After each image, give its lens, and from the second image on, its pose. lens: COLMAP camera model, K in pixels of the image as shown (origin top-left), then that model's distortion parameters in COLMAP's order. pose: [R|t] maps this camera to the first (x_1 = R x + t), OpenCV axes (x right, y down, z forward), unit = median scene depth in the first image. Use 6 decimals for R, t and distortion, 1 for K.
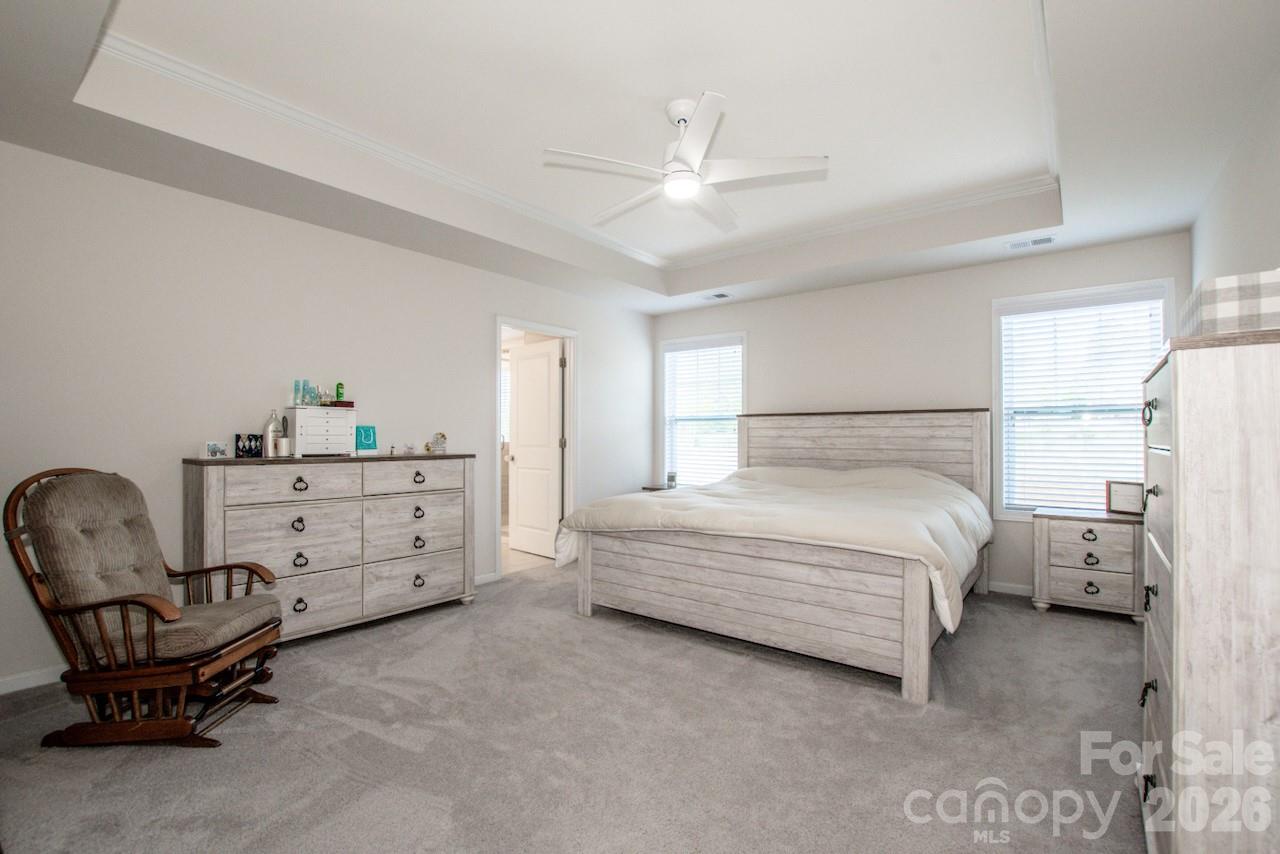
lens RADIAL K [[580.0, 0, 639.5], [0, 580.0, 435.2], [0, 0, 1]] dist [-0.026280, 0.002347]
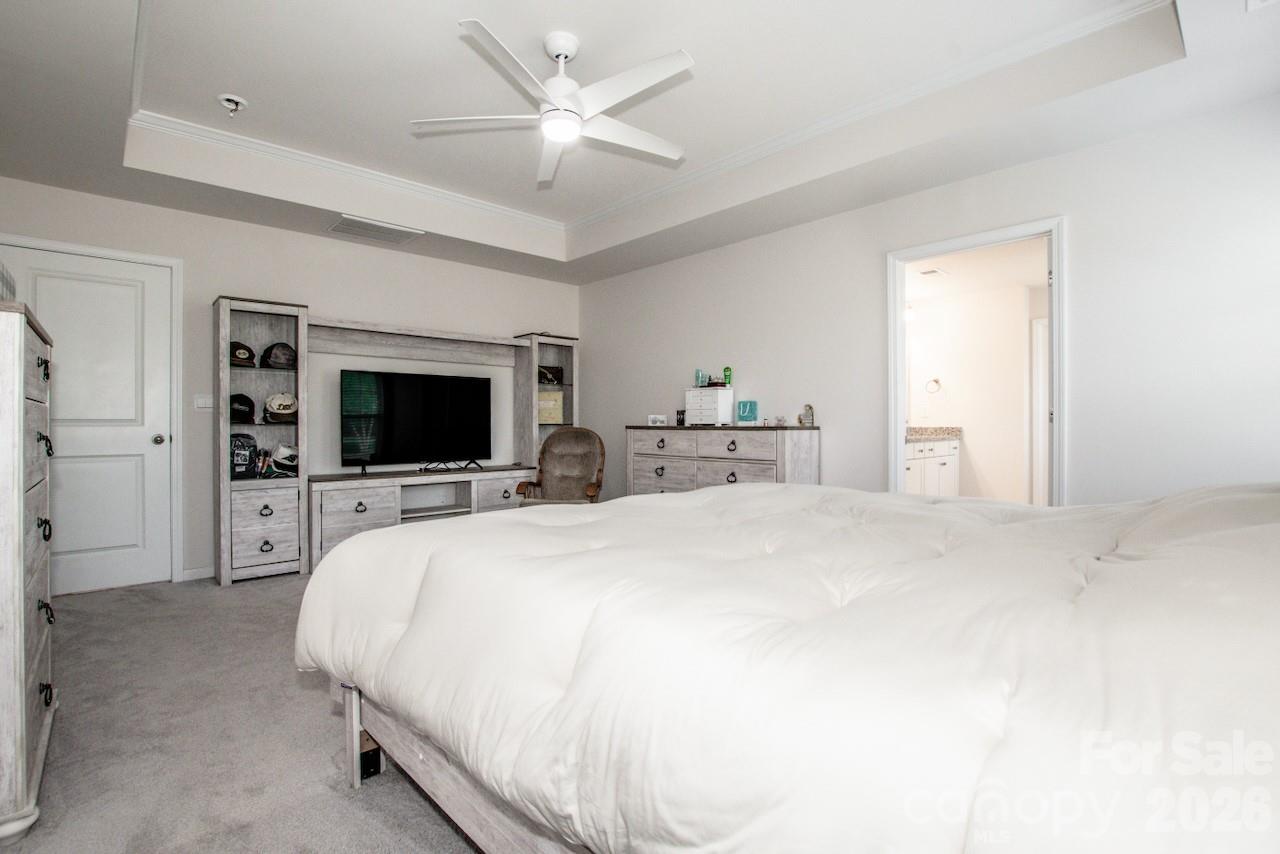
lens RADIAL K [[580.0, 0, 640.6], [0, 580.0, 423.6], [0, 0, 1]] dist [-0.026280, 0.002347]
pose [[-0.148256, 0.006480, -0.988928, 0.756844], [0.013453, 0.999899, 0.004535, 0.023078], [0.988857, -0.012631, -0.148329, 1.012514]]
